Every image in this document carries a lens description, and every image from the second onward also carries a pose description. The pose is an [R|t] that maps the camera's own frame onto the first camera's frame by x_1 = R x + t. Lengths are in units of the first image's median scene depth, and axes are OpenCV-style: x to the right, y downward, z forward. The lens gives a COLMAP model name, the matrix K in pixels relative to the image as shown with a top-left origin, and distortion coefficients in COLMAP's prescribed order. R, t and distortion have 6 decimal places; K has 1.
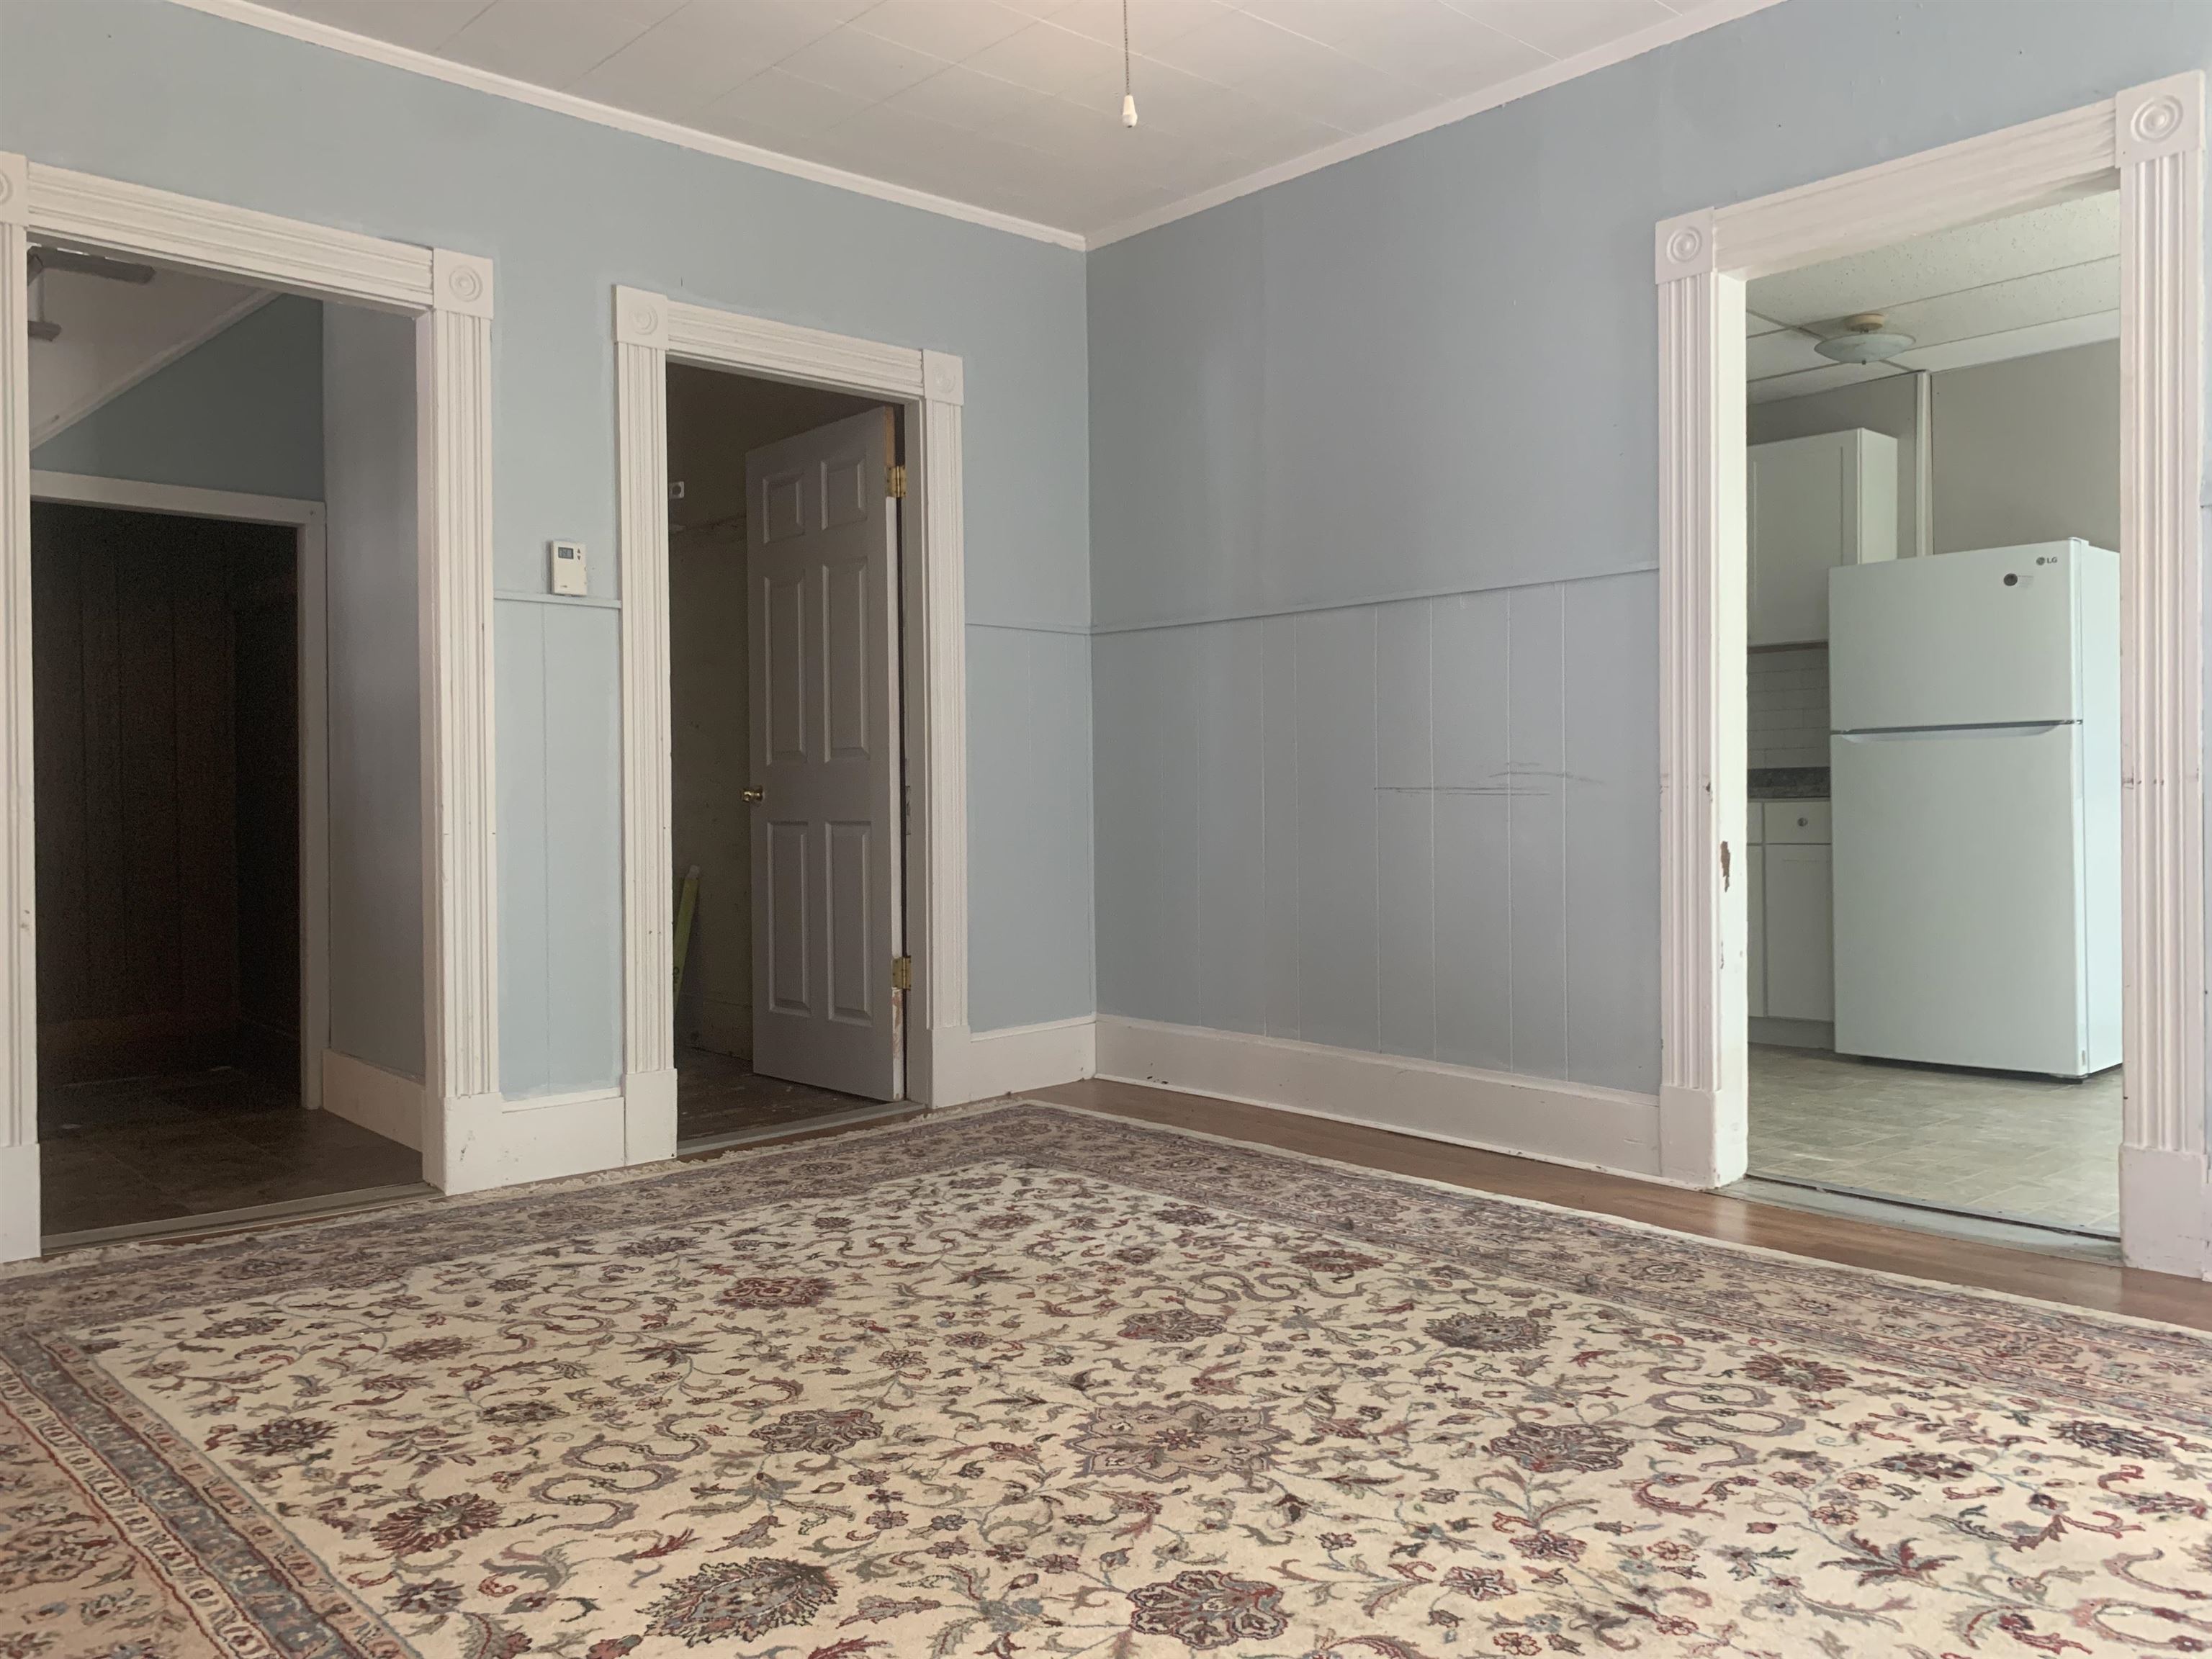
lens RADIAL K [[1692.9, 0, 1086.5], [0, 1692.9, 827.1], [0, 0, 1]] dist [0.033338, -0.036830]
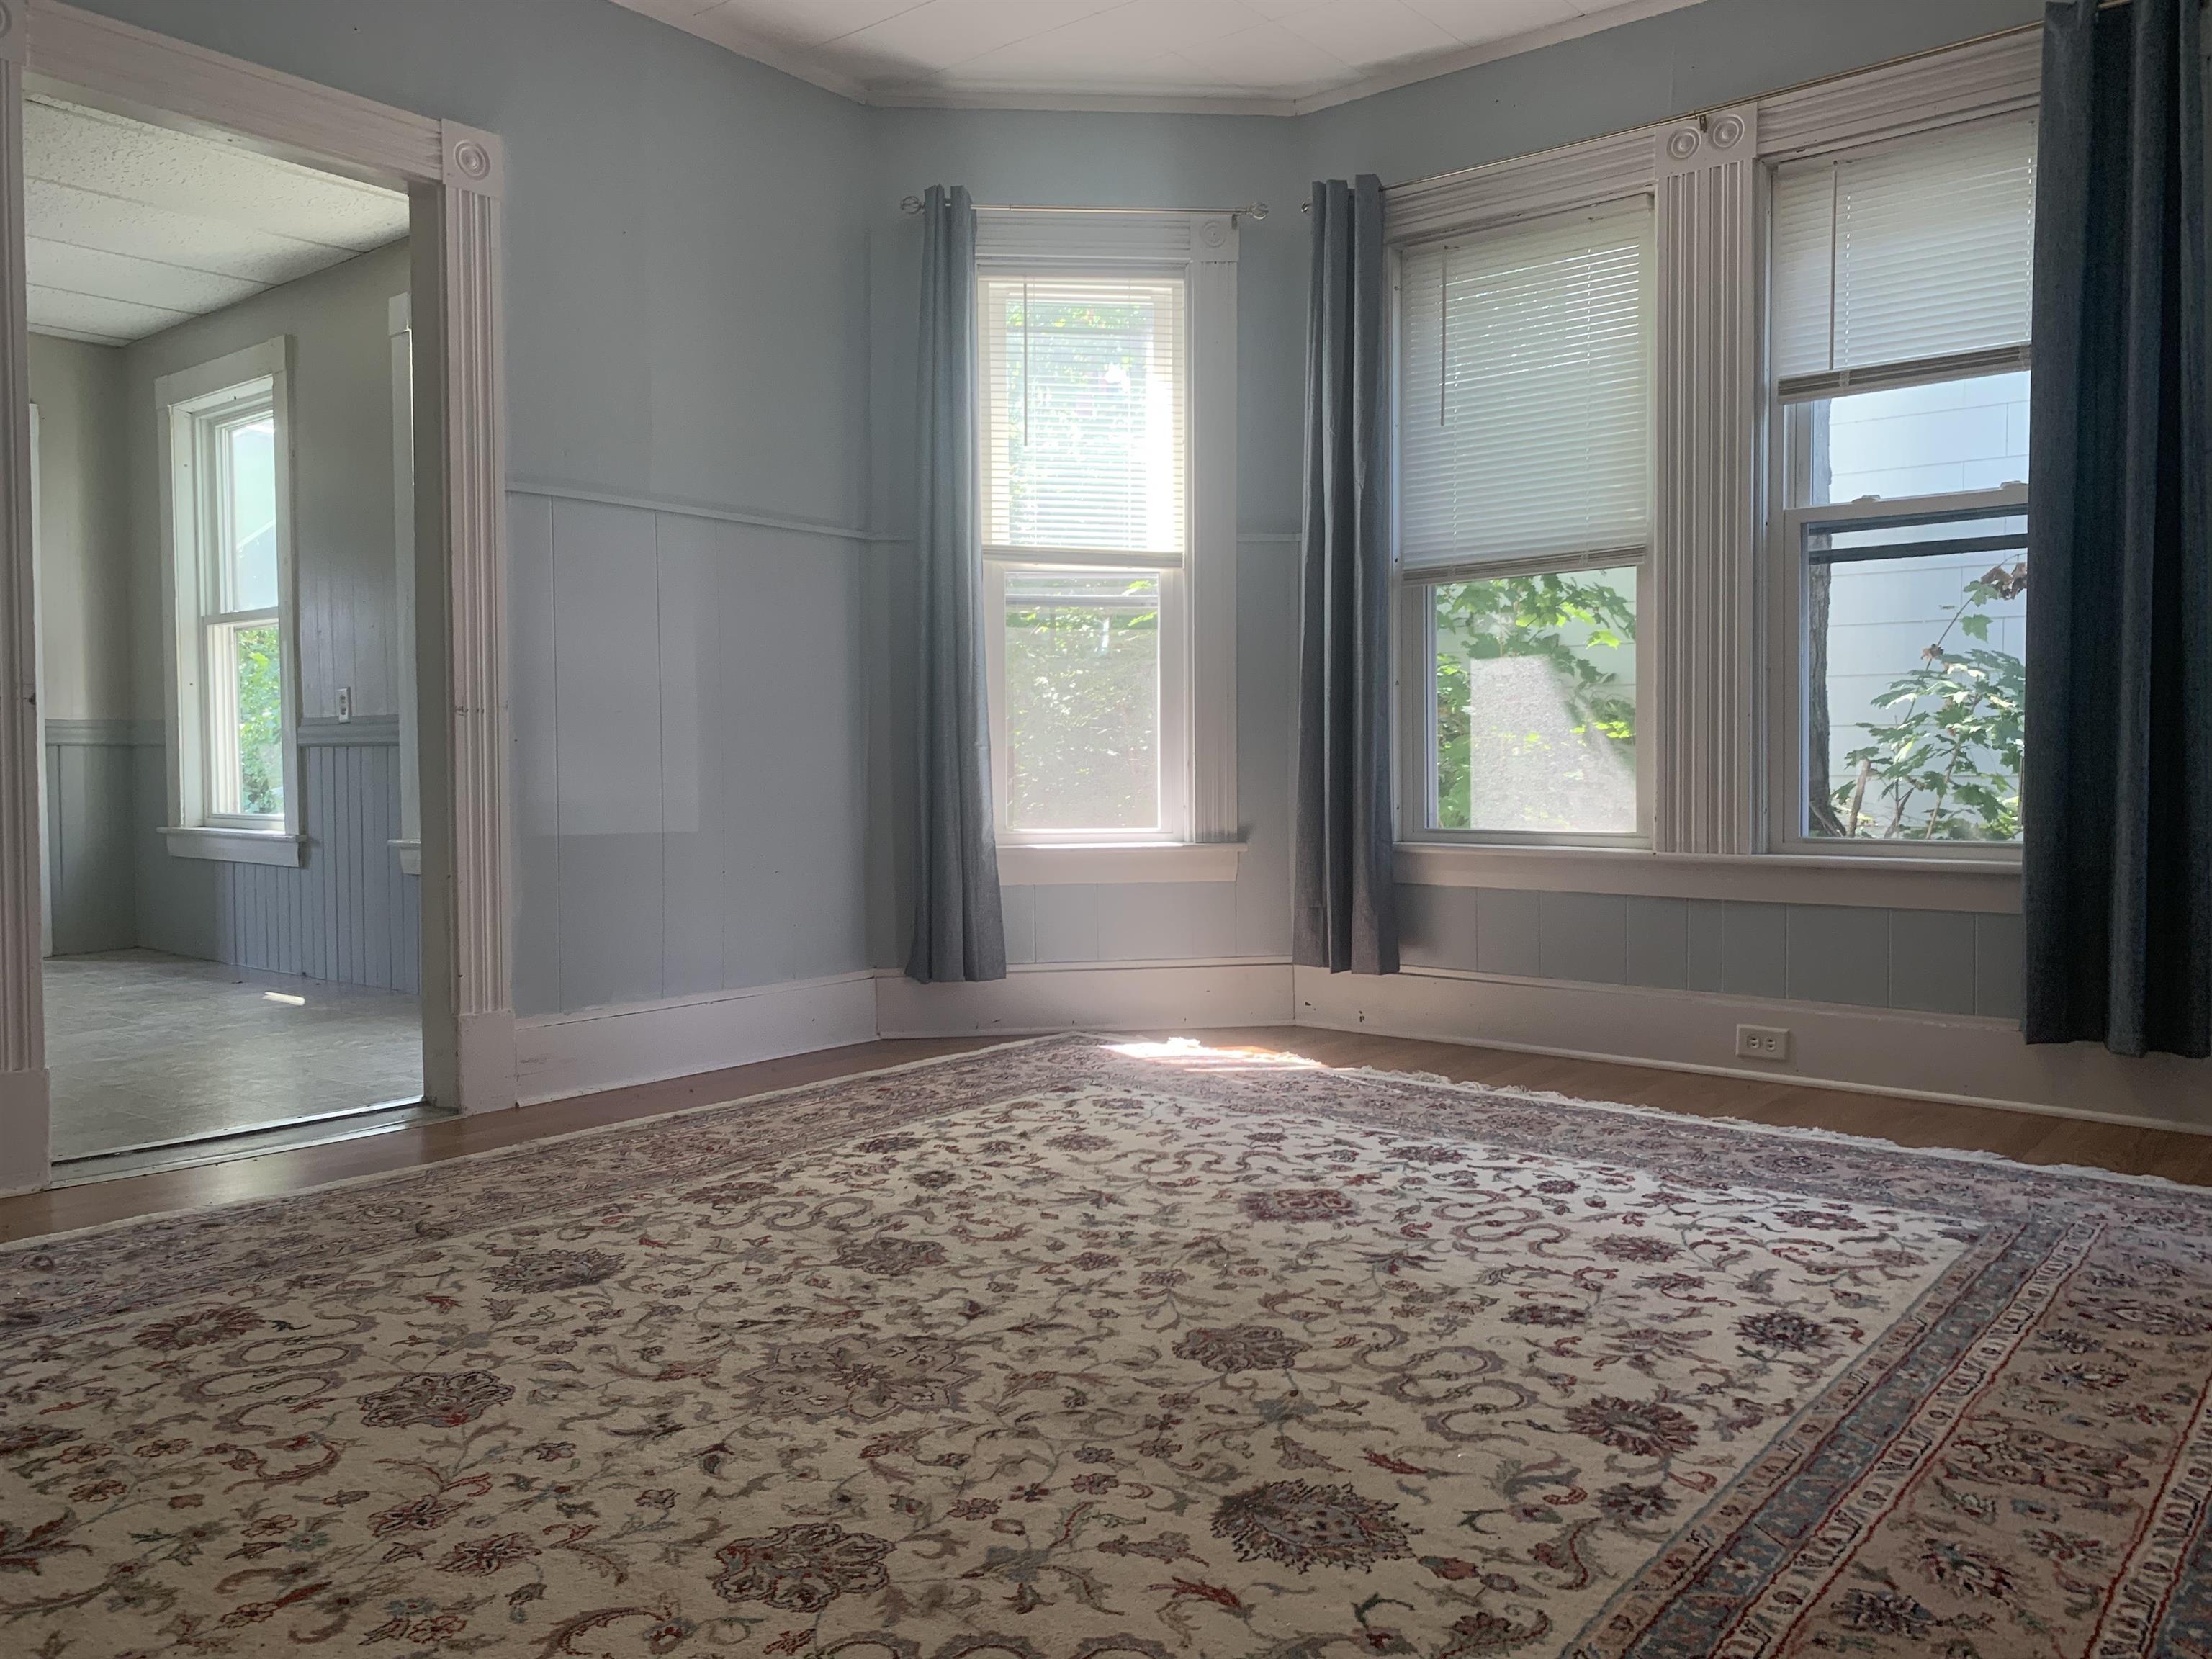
lens RADIAL K [[1692.9, 0, 1146.6], [0, 1692.9, 809.3], [0, 0, 1]] dist [0.033338, -0.036830]
pose [[-0.160117, -0.019071, 0.986914, -0.818851], [0.017596, 0.999599, 0.022171, 0.032301], [-0.986941, 0.020915, -0.159717, 0.920832]]
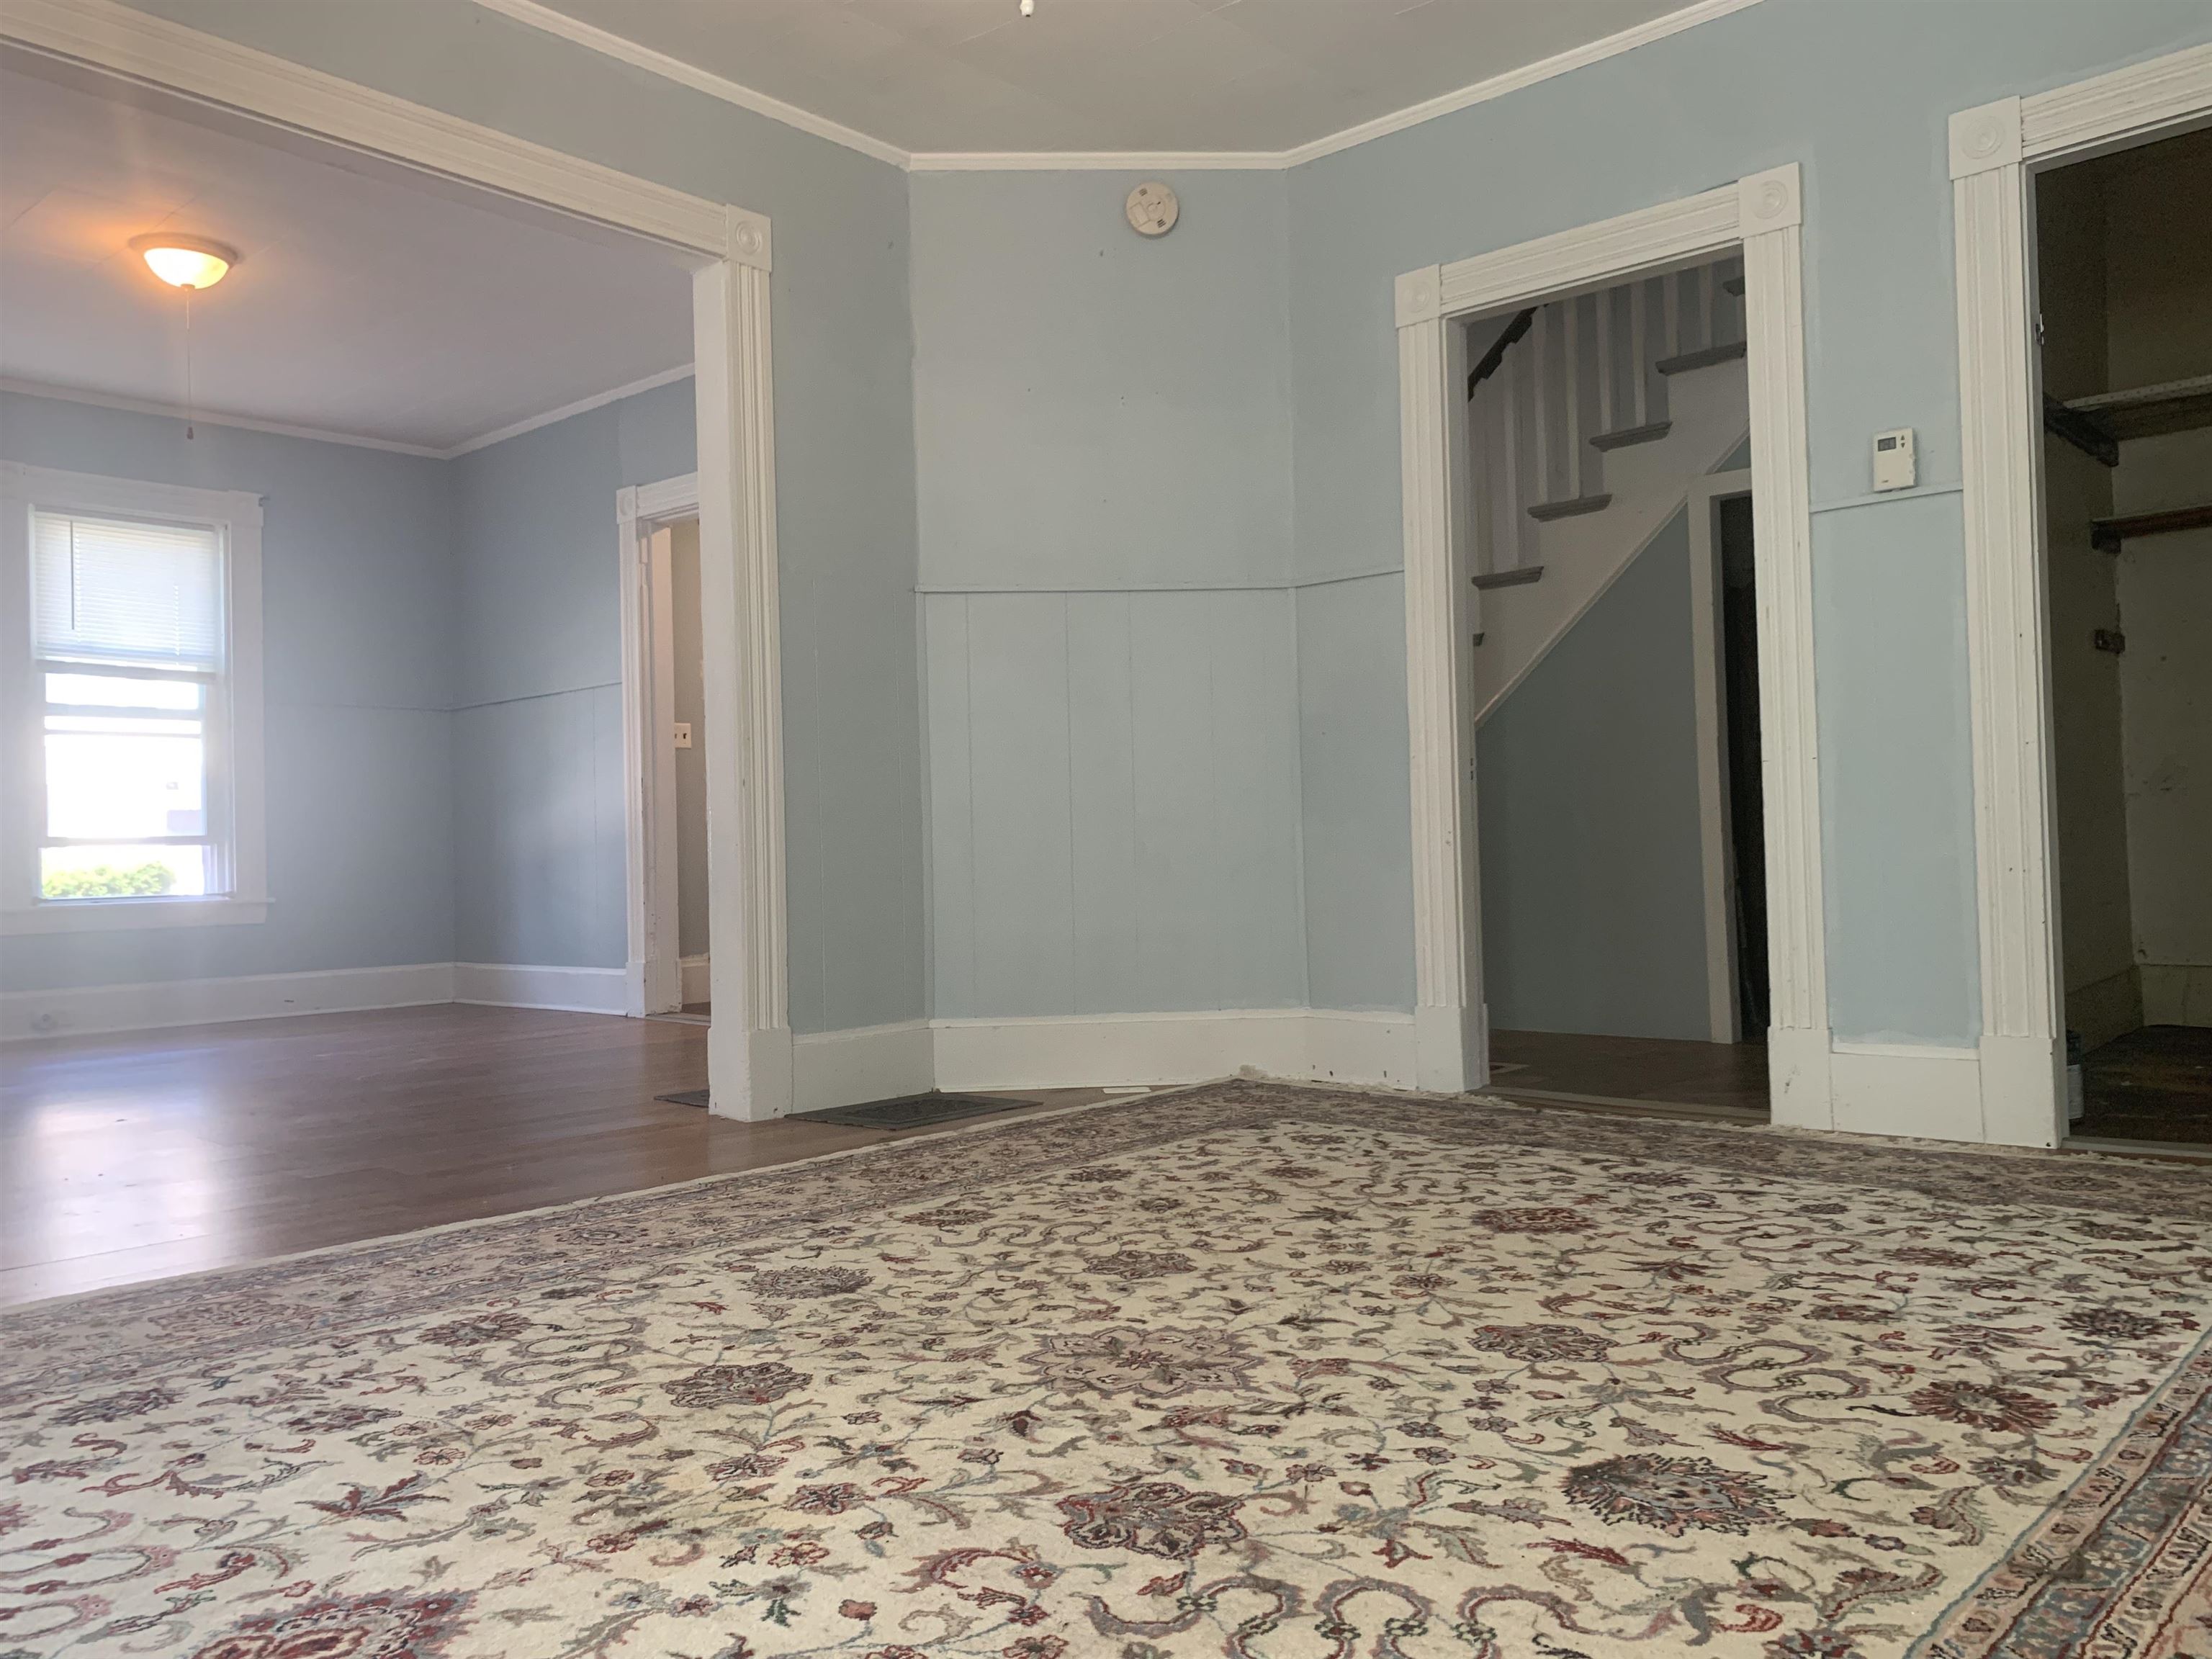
lens RADIAL K [[1692.9, 0, 1153.4], [0, 1692.9, 832.7], [0, 0, 1]] dist [0.033338, -0.036830]
pose [[0.114957, -0.008436, -0.993335, 0.901446], [0.014070, 0.999877, -0.006863, 0.076917], [0.993271, -0.013187, 0.115062, 0.844615]]
